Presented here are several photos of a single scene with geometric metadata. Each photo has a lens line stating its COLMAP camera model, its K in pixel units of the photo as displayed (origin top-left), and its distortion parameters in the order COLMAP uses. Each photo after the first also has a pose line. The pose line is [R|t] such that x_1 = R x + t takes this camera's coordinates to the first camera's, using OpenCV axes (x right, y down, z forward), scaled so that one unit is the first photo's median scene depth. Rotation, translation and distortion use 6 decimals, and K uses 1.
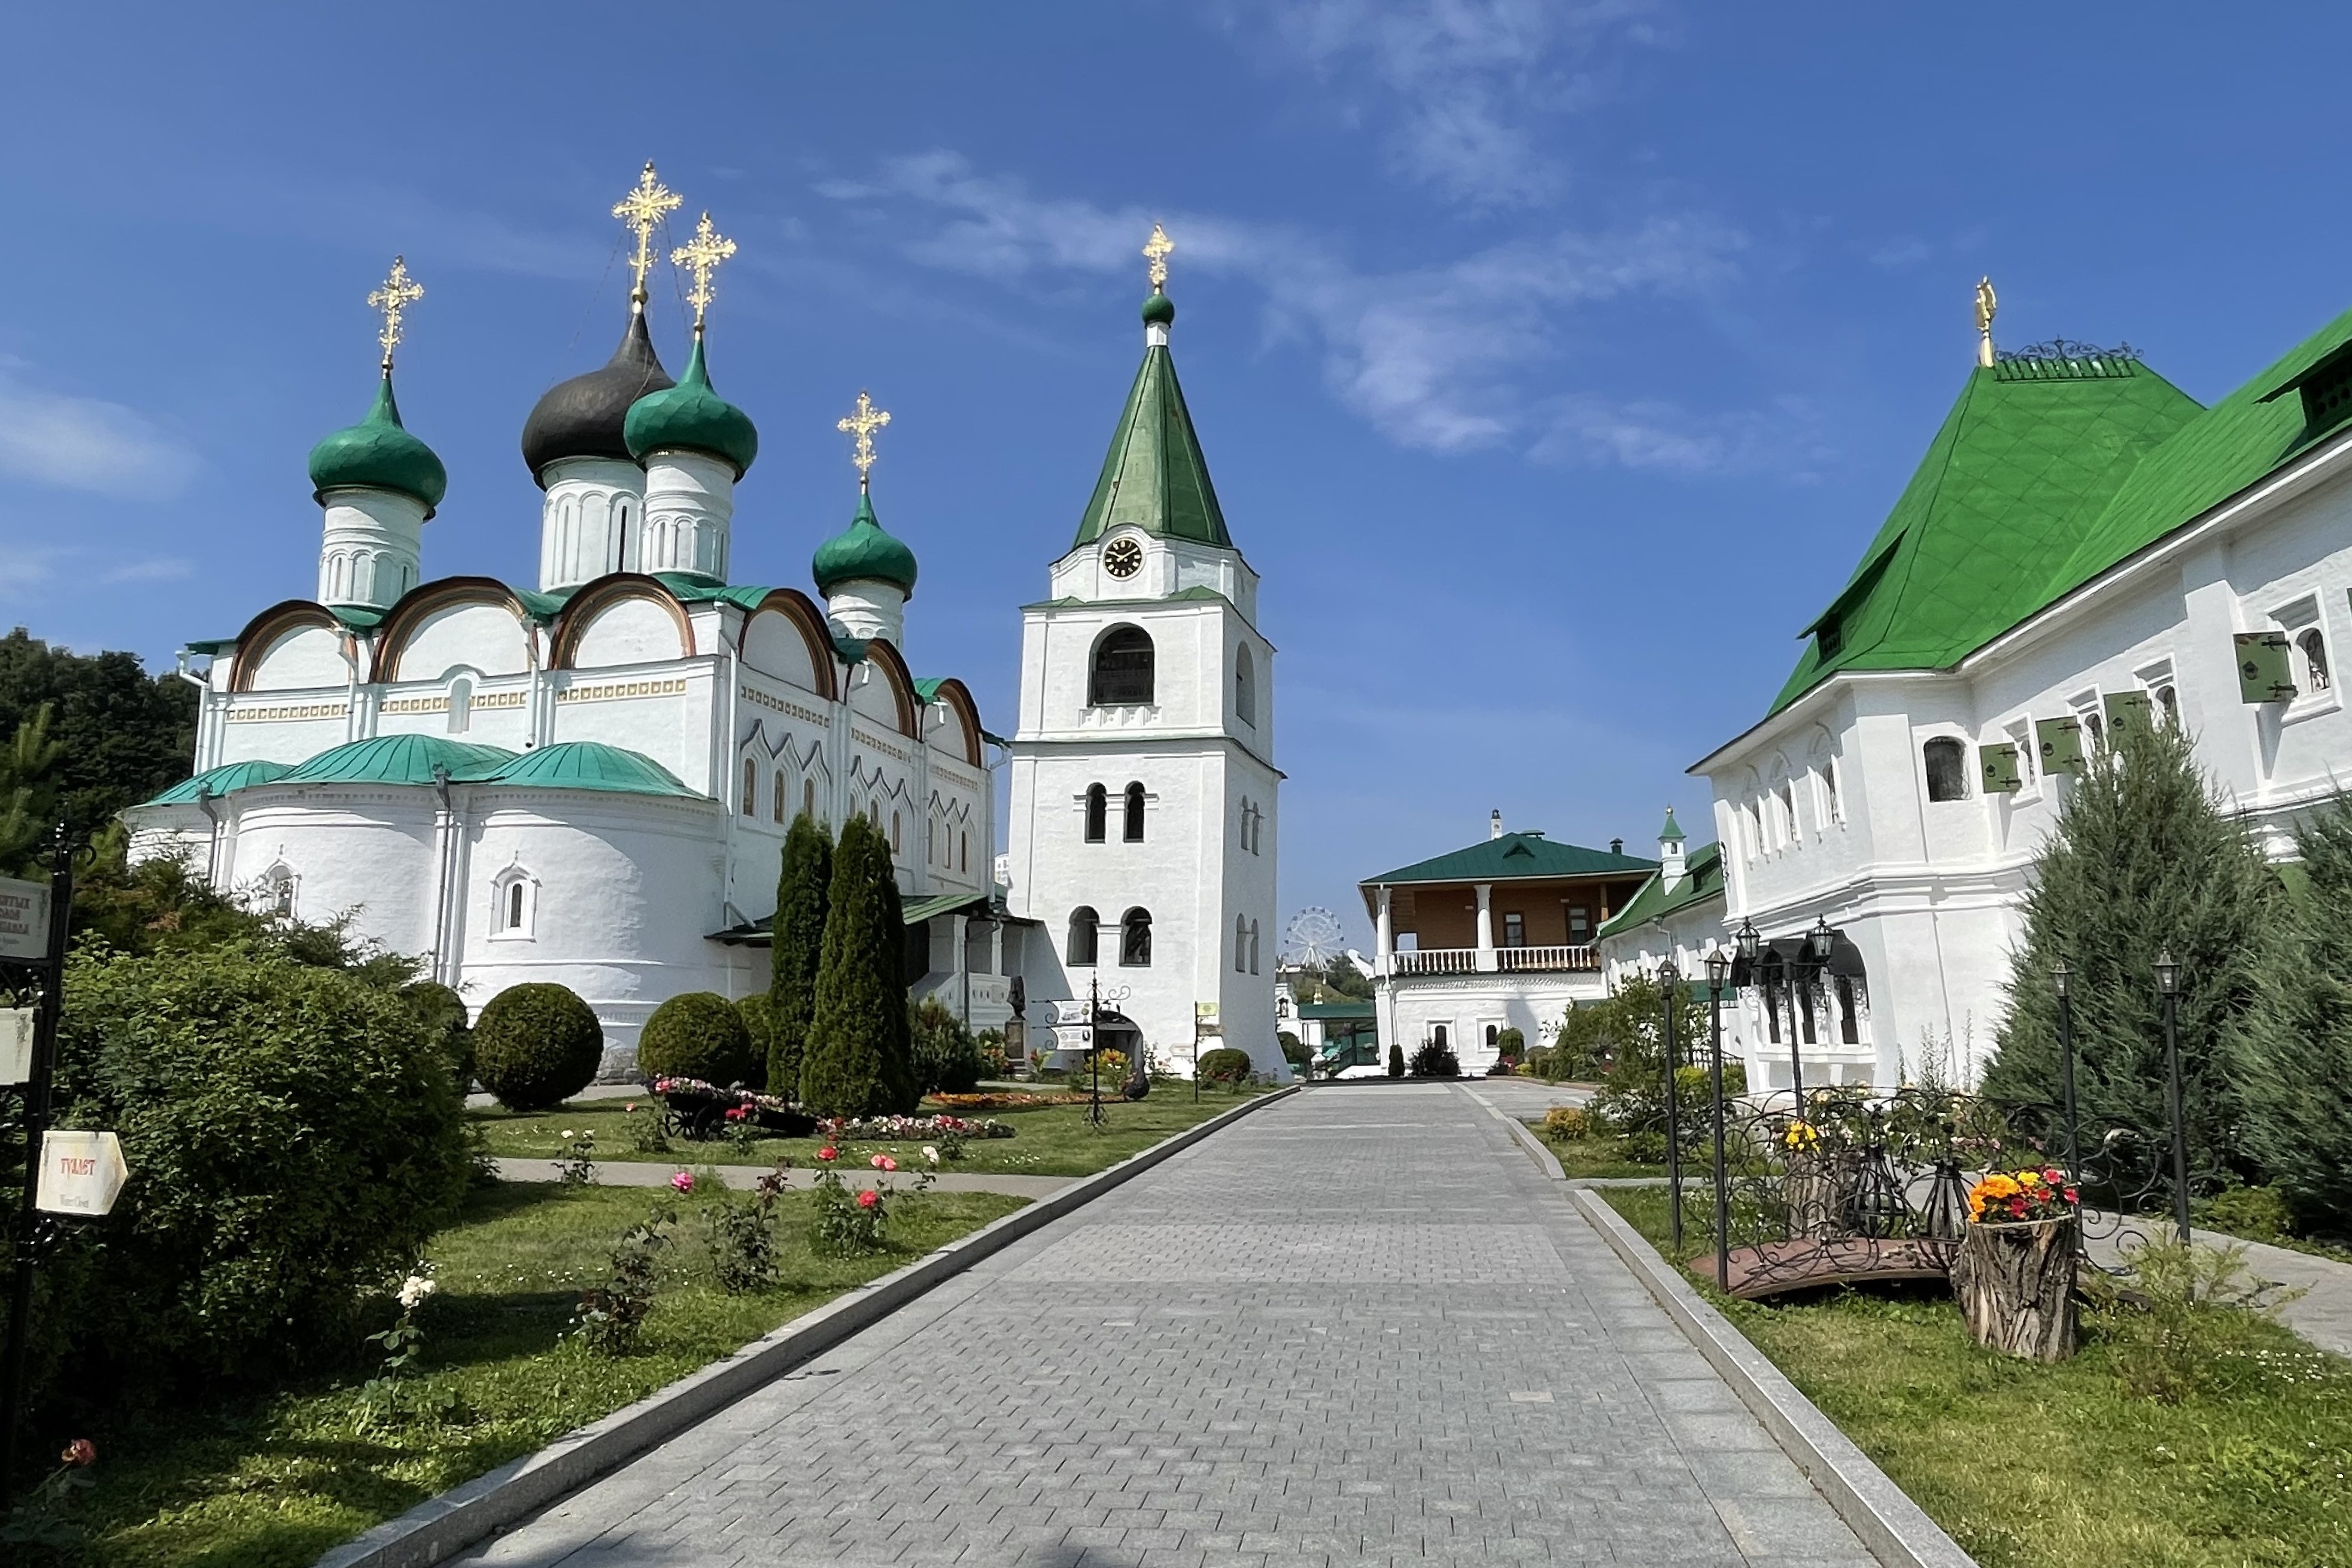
lens RADIAL K [[1493.0, 0, 1177.1], [0, 1493.0, 774.2], [0, 0, 1]] dist [-0.001856, -0.011152]
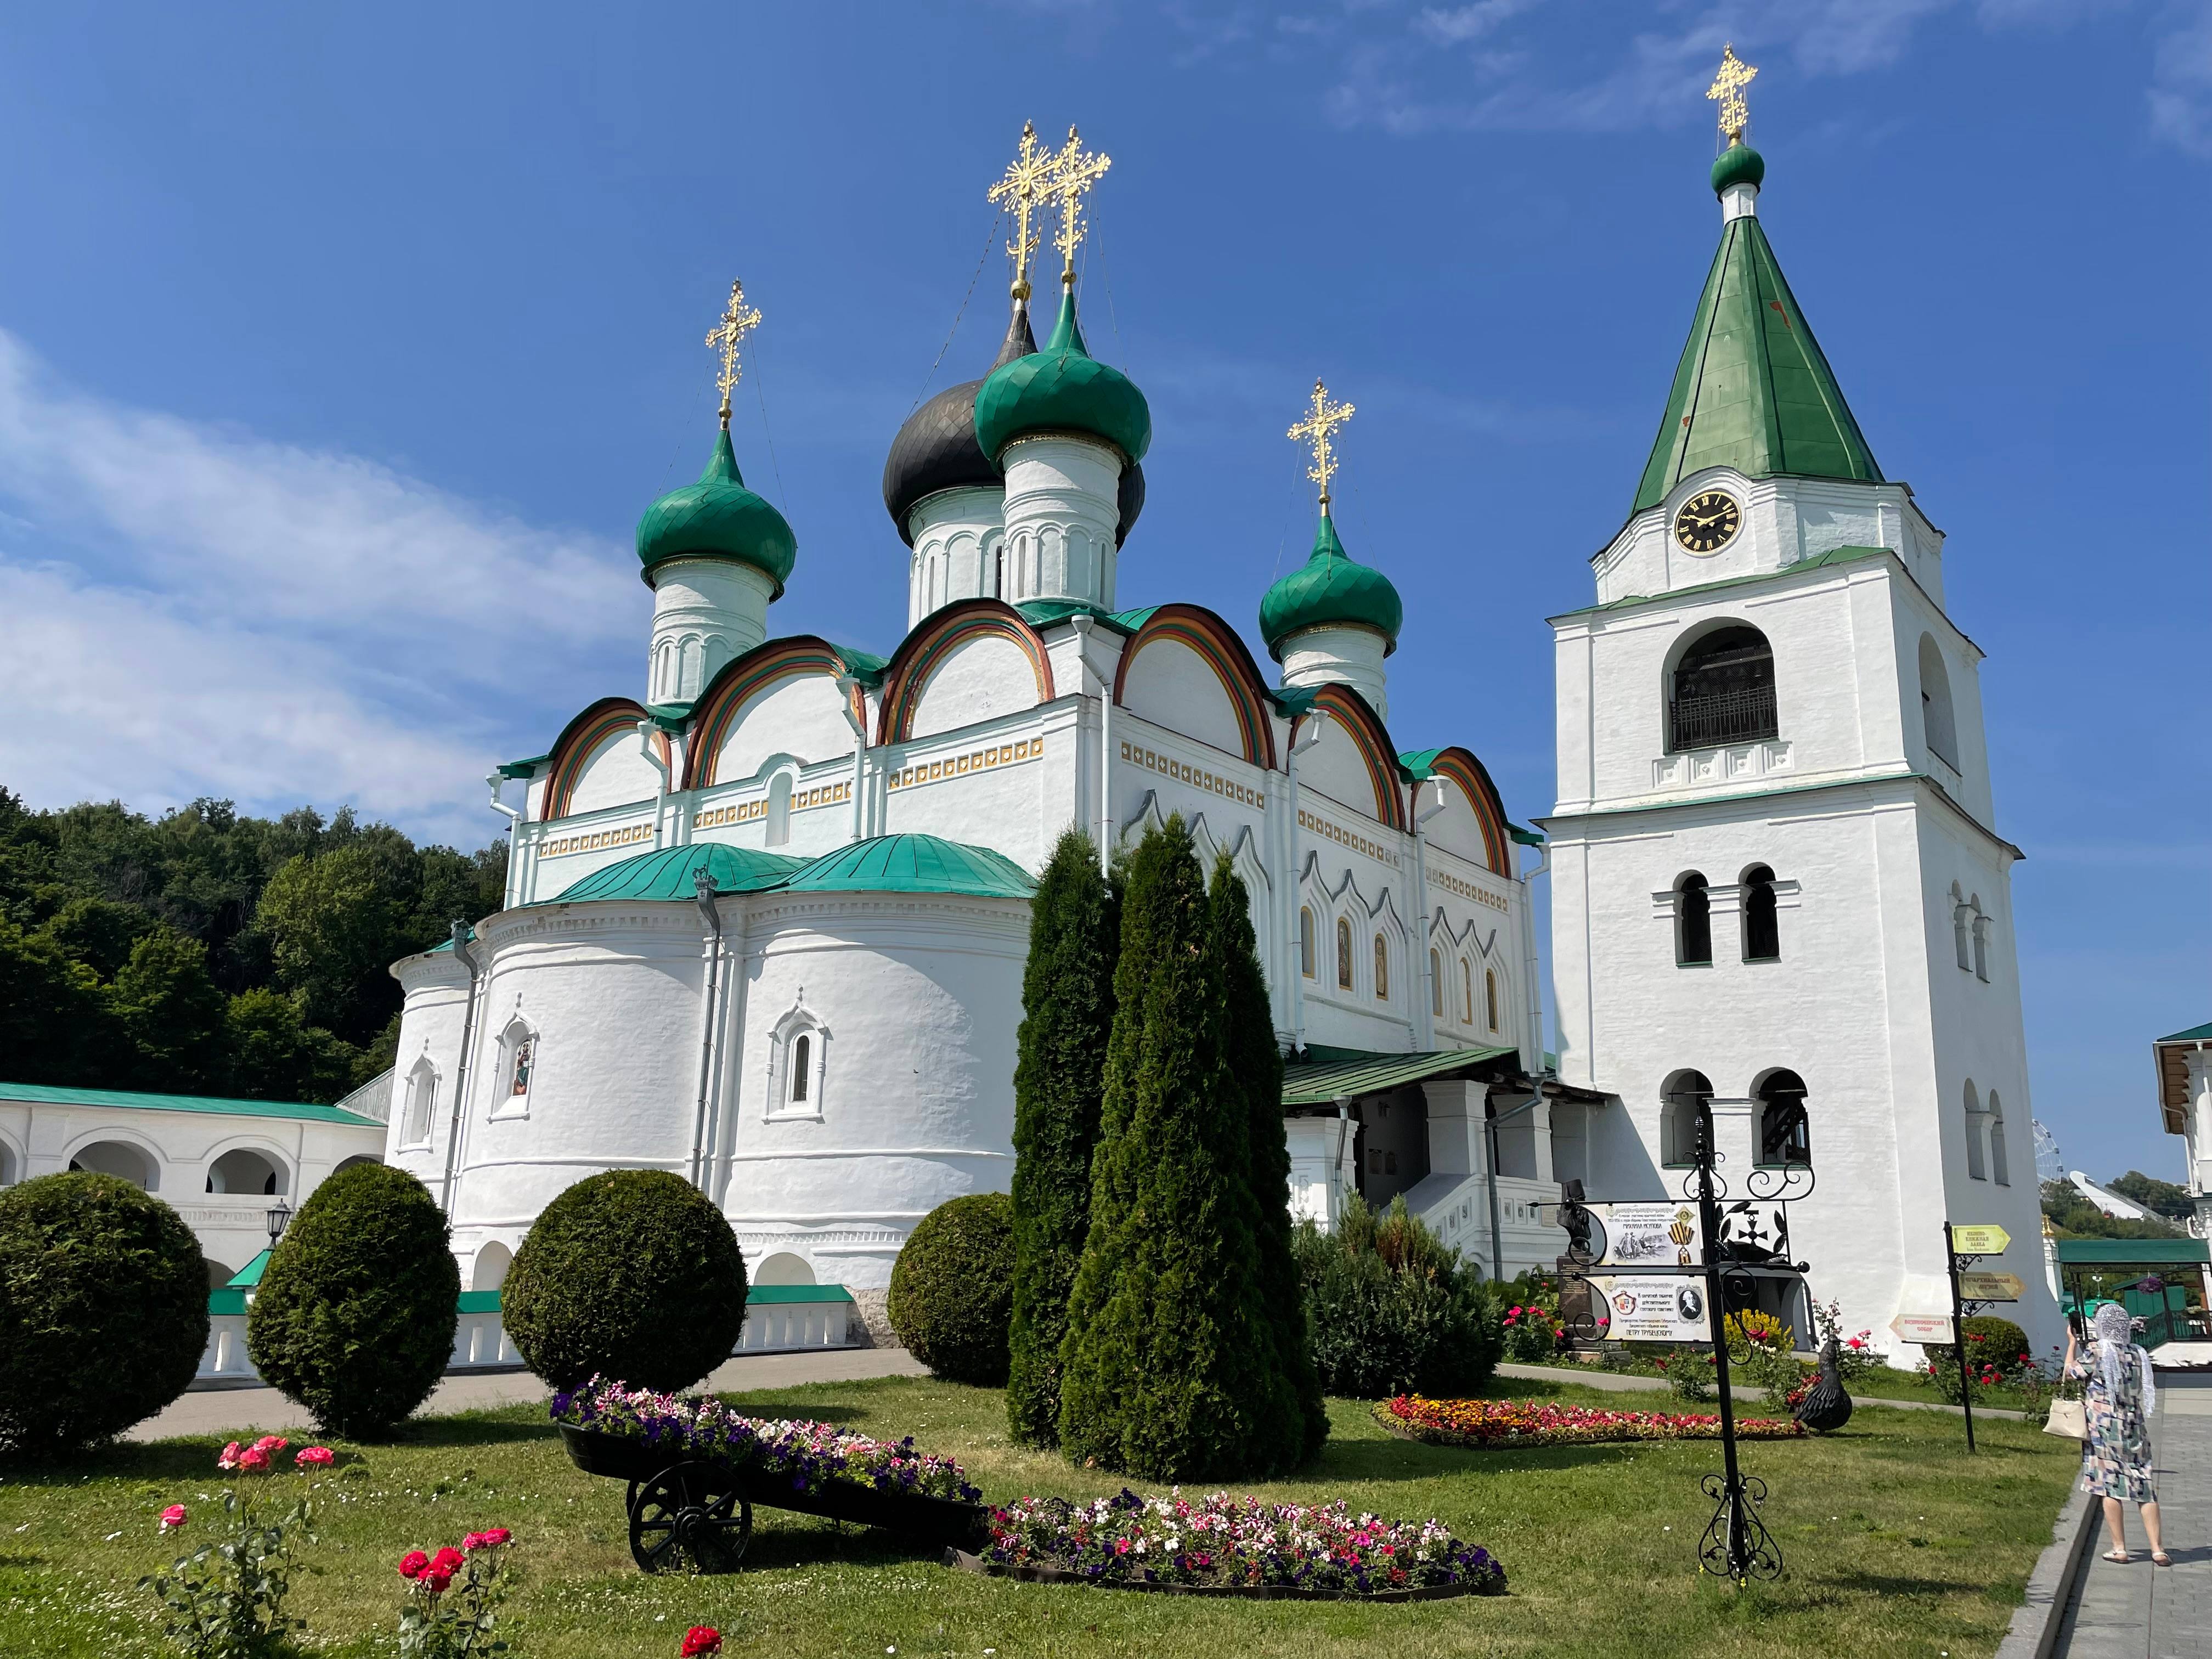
lens RADIAL K [[1656.4, 0, 1131.6], [0, 1656.4, 827.5], [0, 0, 1]] dist [0.060306, -0.043275]
pose [[0.927695, -0.076188, -0.365484, -0.016704], [0.044506, 0.994544, -0.094352, 0.051744], [0.370678, 0.071263, 0.926024, 0.315147]]
